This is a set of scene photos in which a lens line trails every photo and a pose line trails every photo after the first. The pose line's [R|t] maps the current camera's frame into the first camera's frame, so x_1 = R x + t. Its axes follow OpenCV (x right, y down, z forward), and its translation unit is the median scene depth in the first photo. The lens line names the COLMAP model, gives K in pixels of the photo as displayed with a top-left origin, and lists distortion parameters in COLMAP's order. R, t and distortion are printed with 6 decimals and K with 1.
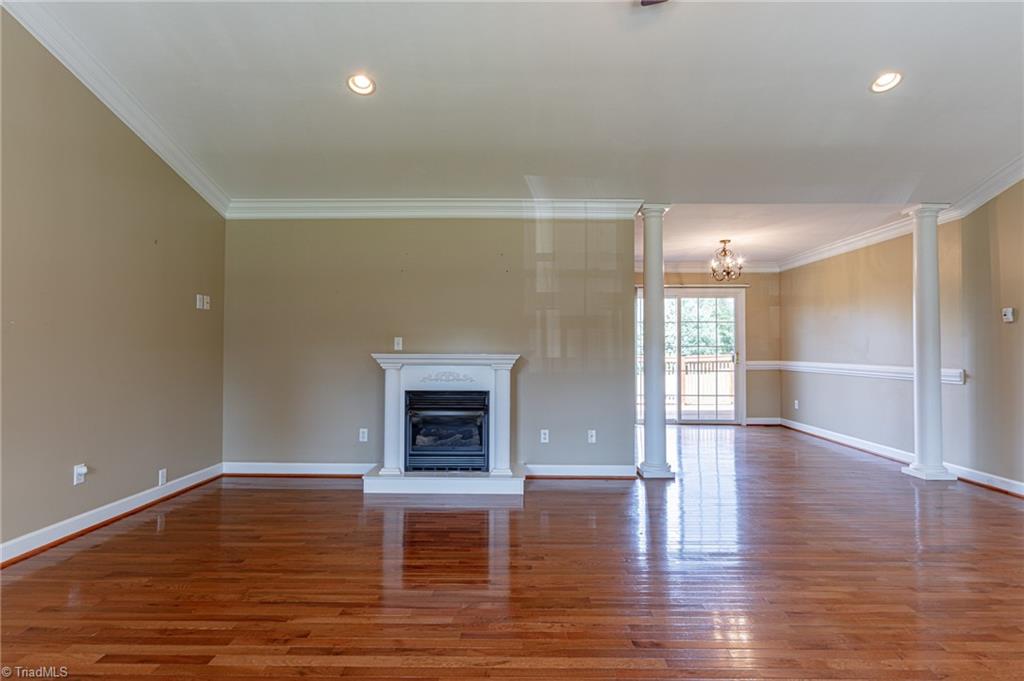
lens RADIAL K [[524.2, 0, 512.2], [0, 524.2, 337.3], [0, 0, 1]] dist [-0.000520, 0.000469]
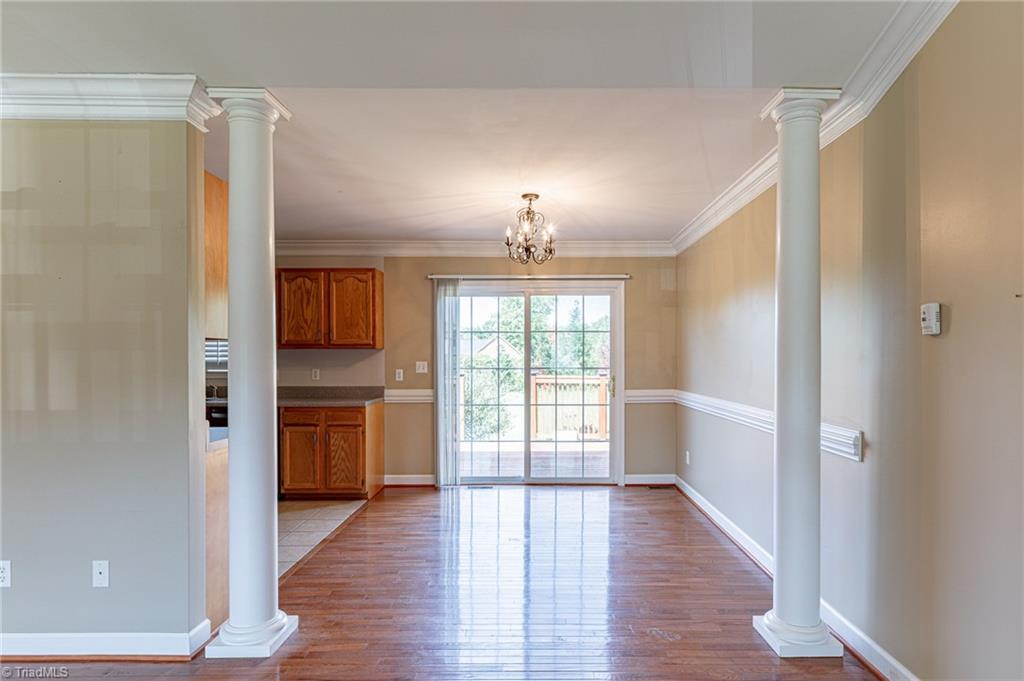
lens RADIAL K [[585.1, 0, 522.6], [0, 585.1, 366.5], [0, 0, 1]] dist [0.004880, -0.001313]
pose [[0.999817, -0.004678, 0.018541, 0.347171], [0.004037, 0.999398, 0.034463, -0.012384], [-0.018691, -0.034382, 0.999234, 0.298913]]
